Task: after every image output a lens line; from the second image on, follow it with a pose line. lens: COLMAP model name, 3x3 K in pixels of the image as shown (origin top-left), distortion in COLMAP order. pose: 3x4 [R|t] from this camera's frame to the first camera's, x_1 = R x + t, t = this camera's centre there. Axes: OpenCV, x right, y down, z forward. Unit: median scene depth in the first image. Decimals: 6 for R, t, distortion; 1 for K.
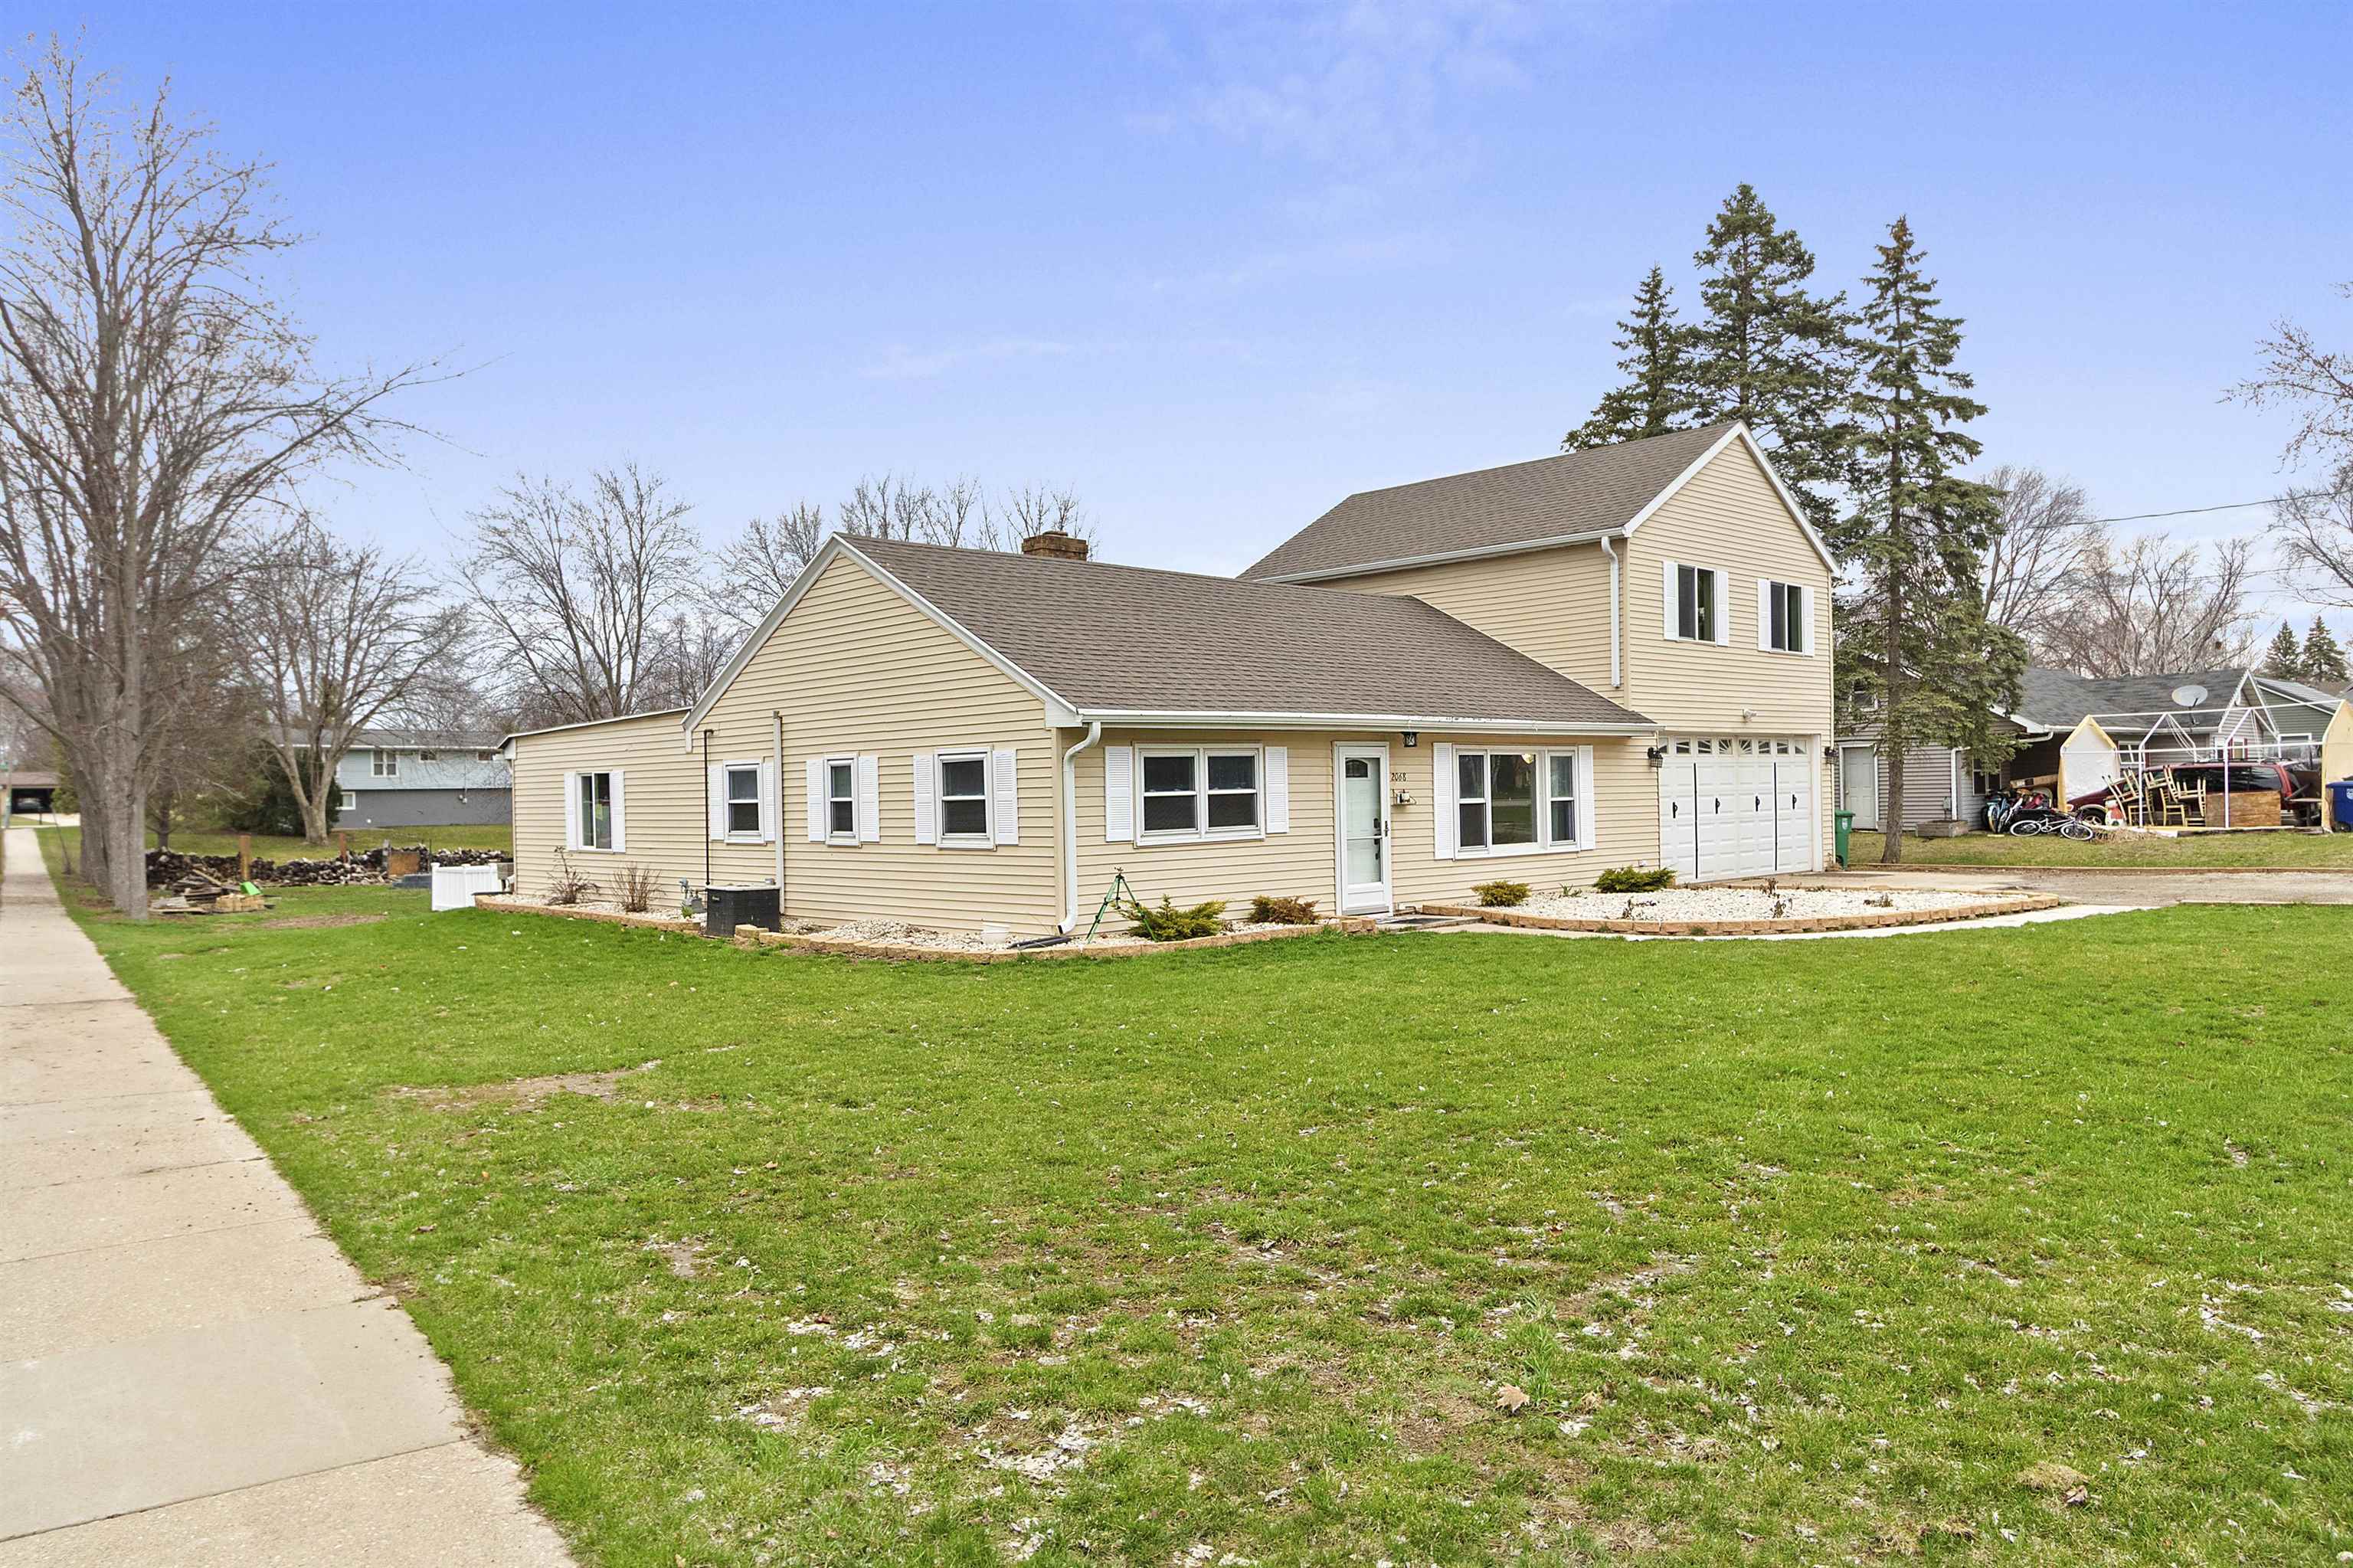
lens RADIAL K [[1513.6, 0, 1176.5], [0, 1513.6, 784.0], [0, 0, 1]] dist [0.003404, 0.001273]
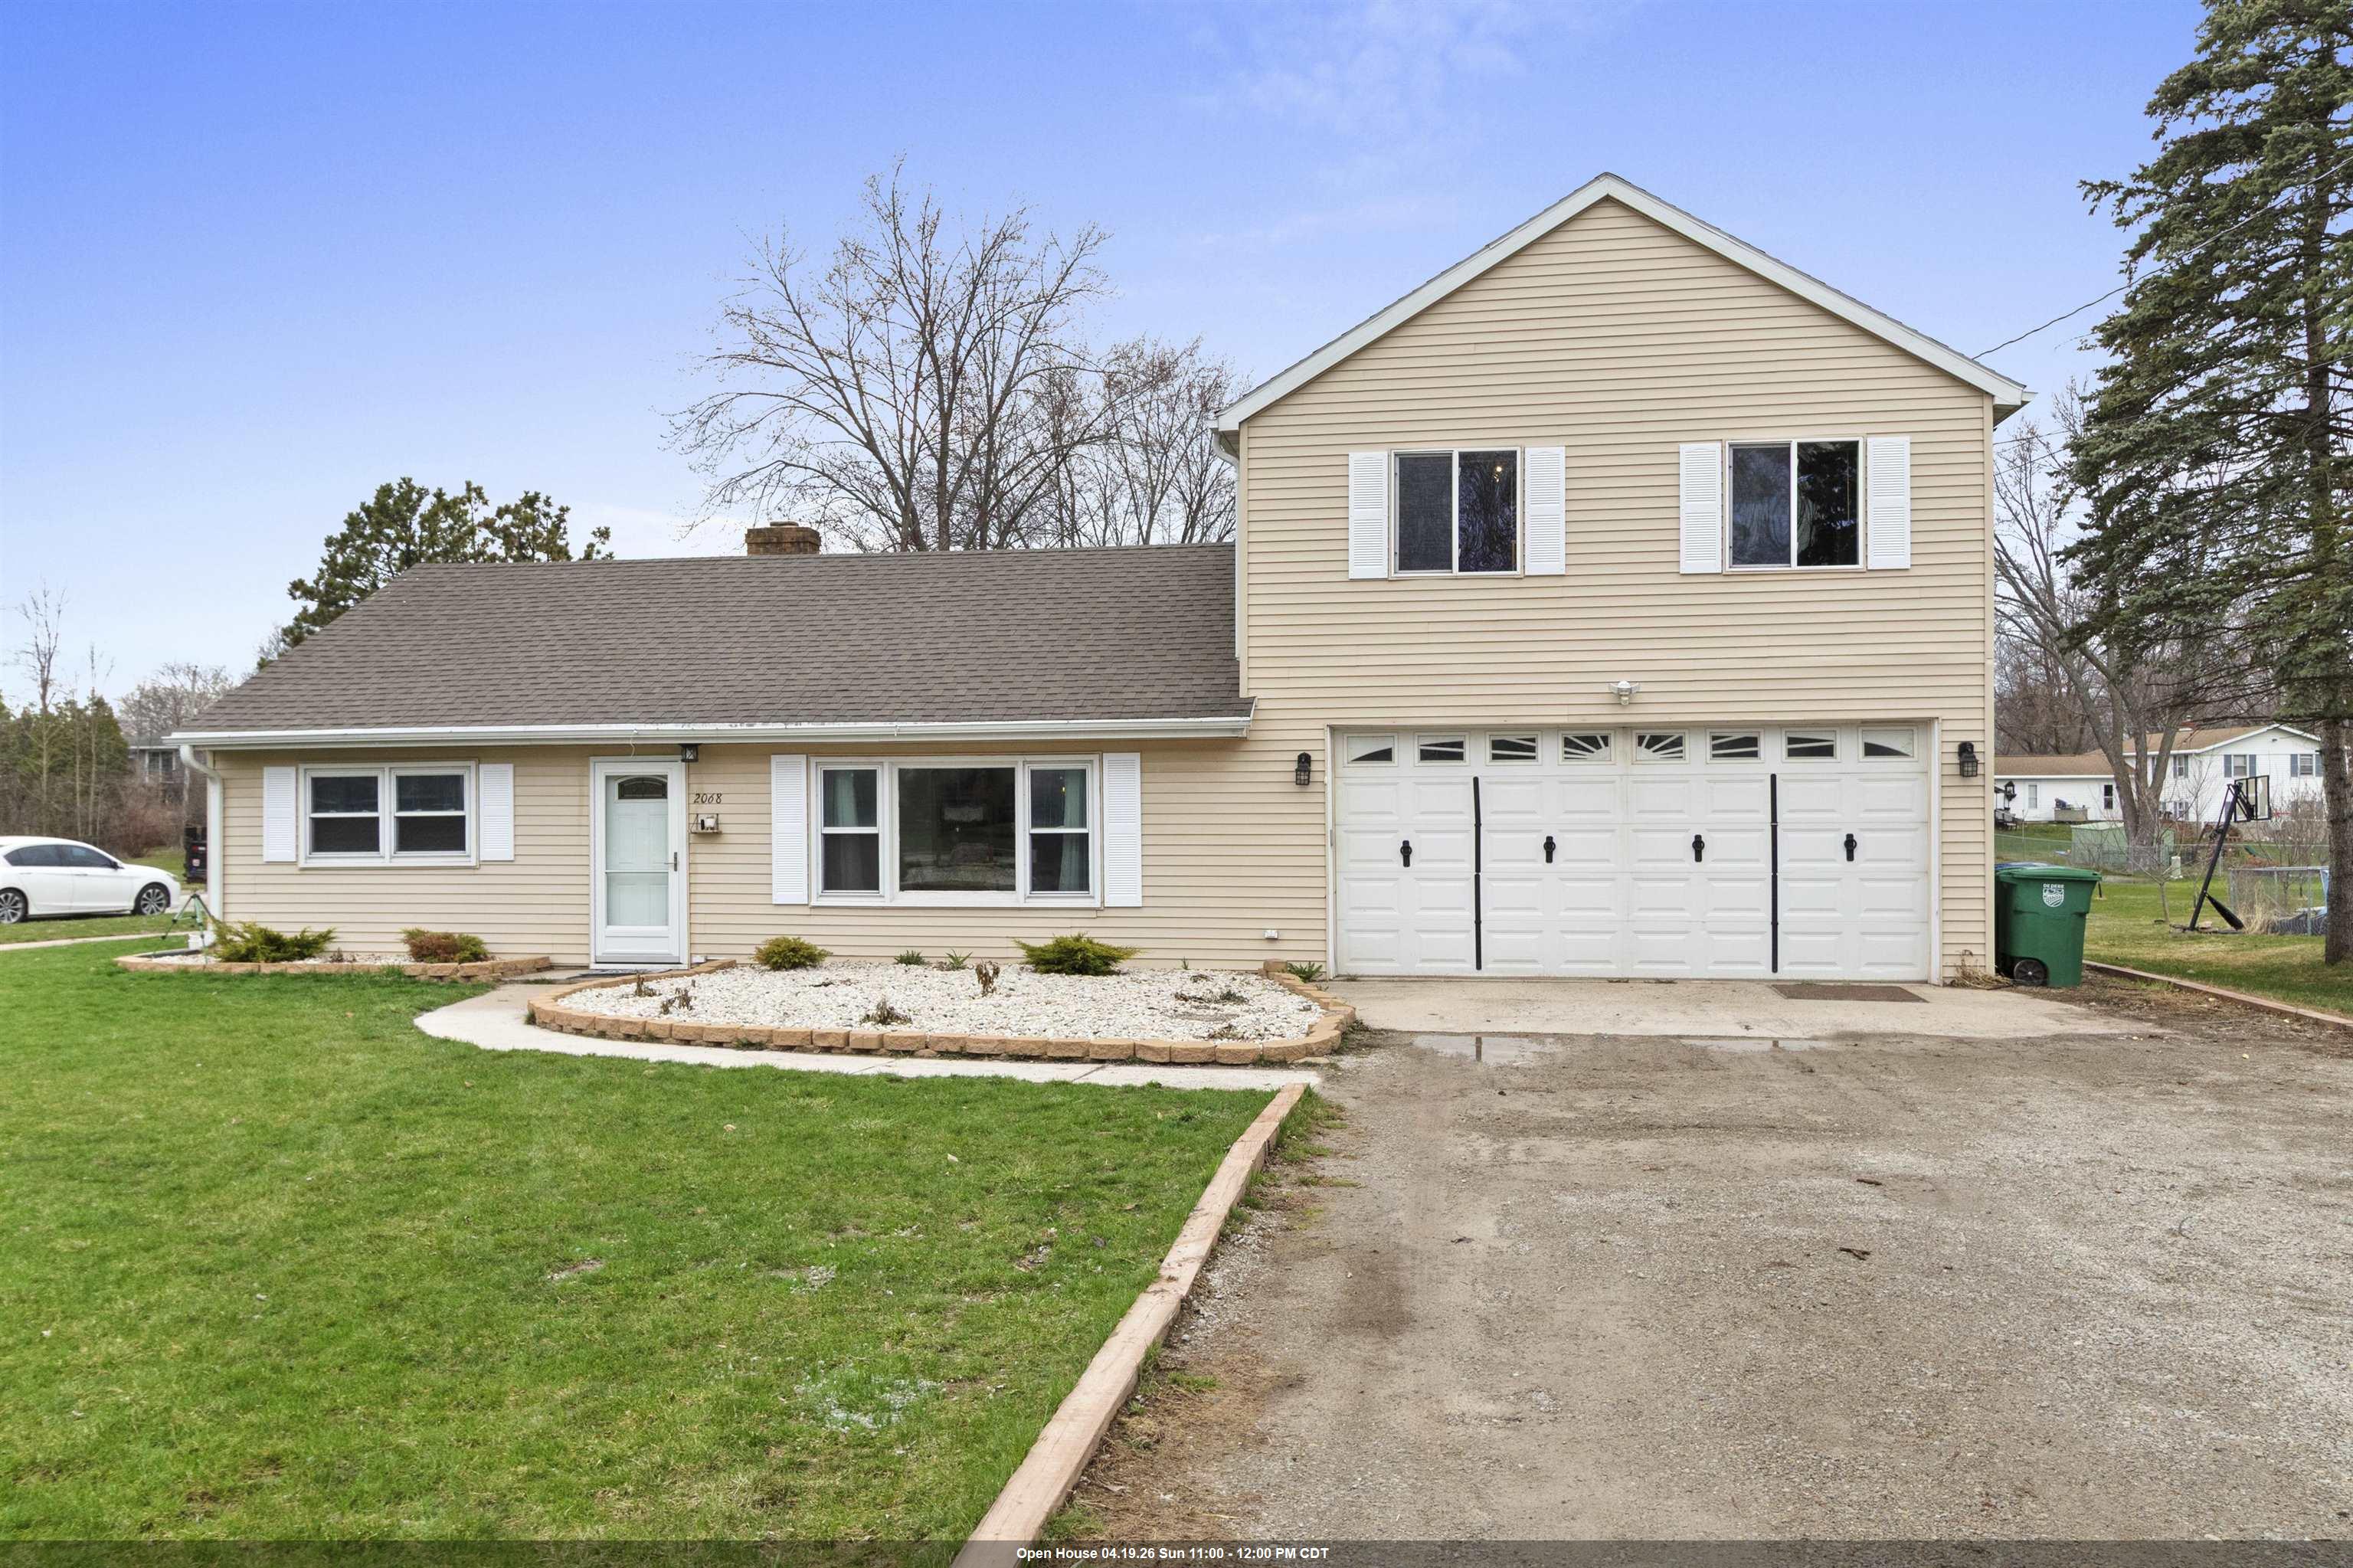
lens RADIAL K [[1702.9, 0, 1176.5], [0, 1702.9, 784.0], [0, 0, 1]] dist [0.002281, -0.000340]
pose [[0.621006, 0.006234, -0.783781, 1.045985], [-0.003465, 0.999980, 0.005208, -0.018584], [0.783798, -0.000518, 0.621016, 0.648194]]
